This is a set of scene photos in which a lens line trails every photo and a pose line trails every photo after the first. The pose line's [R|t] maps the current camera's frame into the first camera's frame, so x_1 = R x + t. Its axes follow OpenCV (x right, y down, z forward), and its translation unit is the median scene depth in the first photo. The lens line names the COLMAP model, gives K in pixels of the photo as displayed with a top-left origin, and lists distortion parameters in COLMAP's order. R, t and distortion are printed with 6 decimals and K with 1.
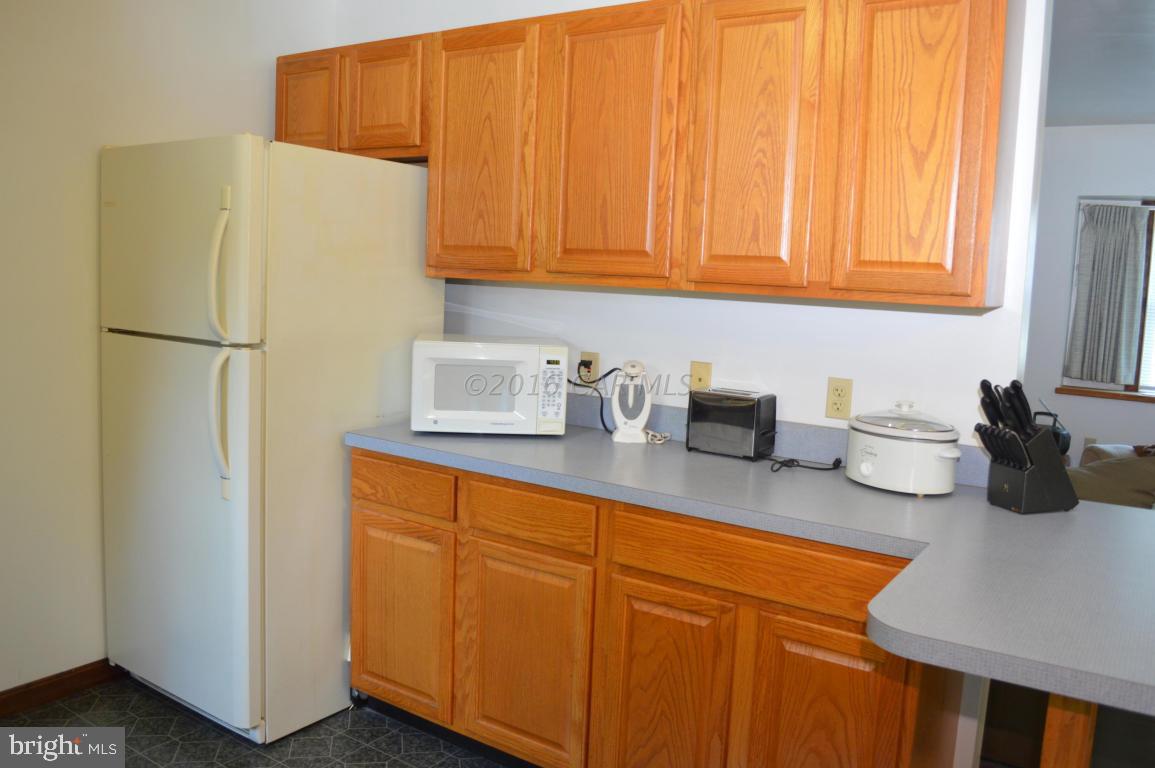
lens RADIAL K [[918.3, 0, 568.5], [0, 918.3, 382.0], [0, 0, 1]] dist [-0.085744, 0.017761]
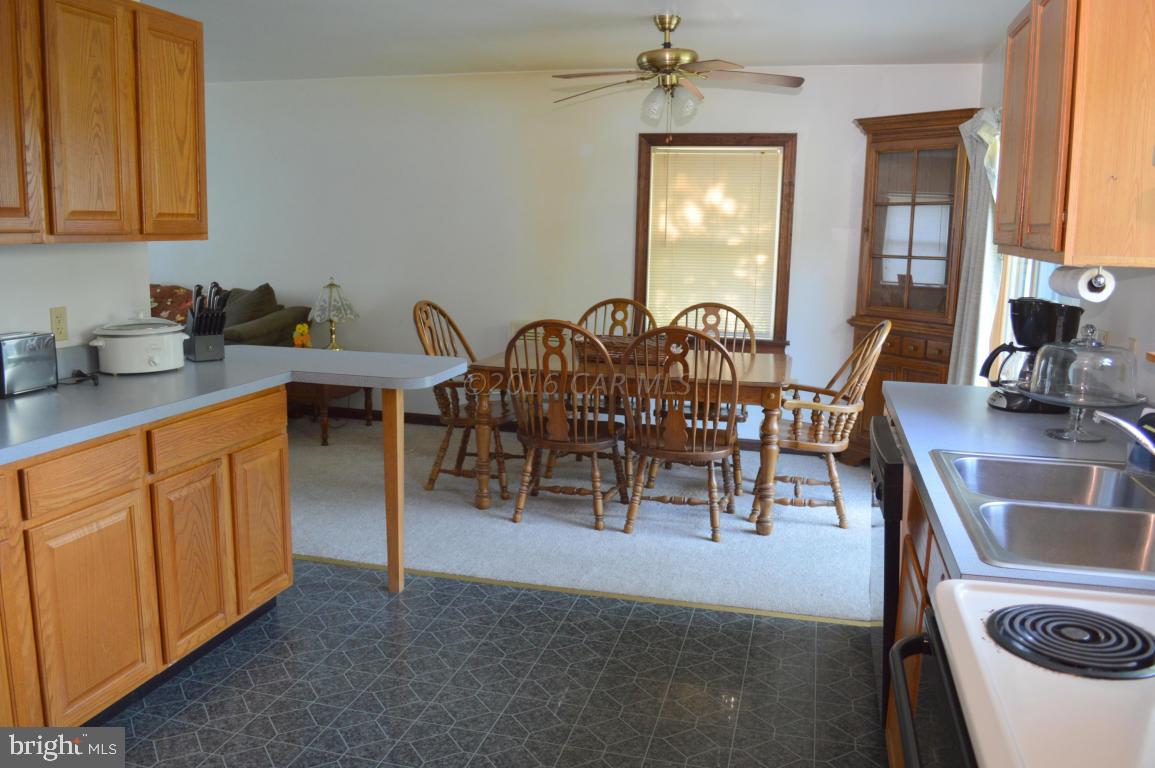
lens RADIAL K [[918.3, 0, 568.5], [0, 918.3, 382.0], [0, 0, 1]] dist [-0.085744, 0.017761]
pose [[-0.327861, -0.201181, 0.923057, -1.056471], [0.083143, 0.967127, 0.240318, -0.138521], [-0.941060, 0.155537, -0.300356, 0.731967]]
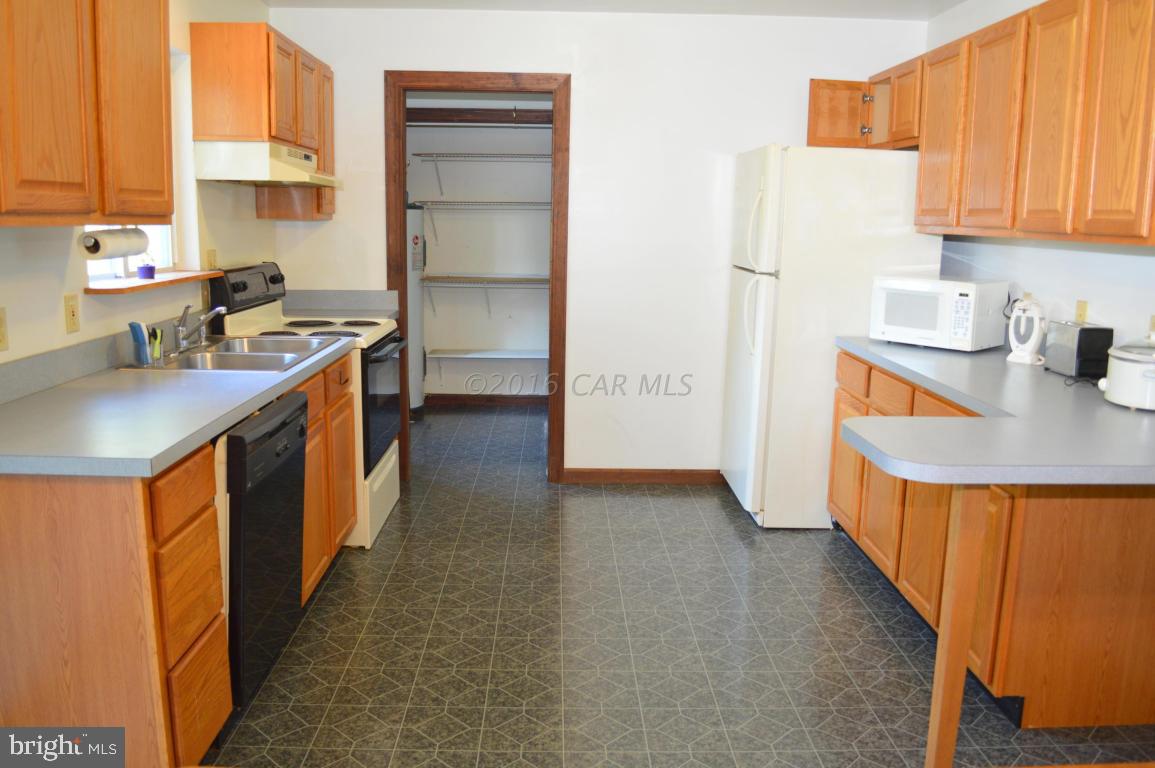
lens RADIAL K [[918.3, 0, 568.5], [0, 918.3, 382.0], [0, 0, 1]] dist [-0.085744, 0.017761]
pose [[0.571367, 0.114022, -0.812736, 0.784914], [-0.091827, 0.992965, 0.074751, 0.062440], [0.815542, 0.031921, 0.577817, -0.231878]]
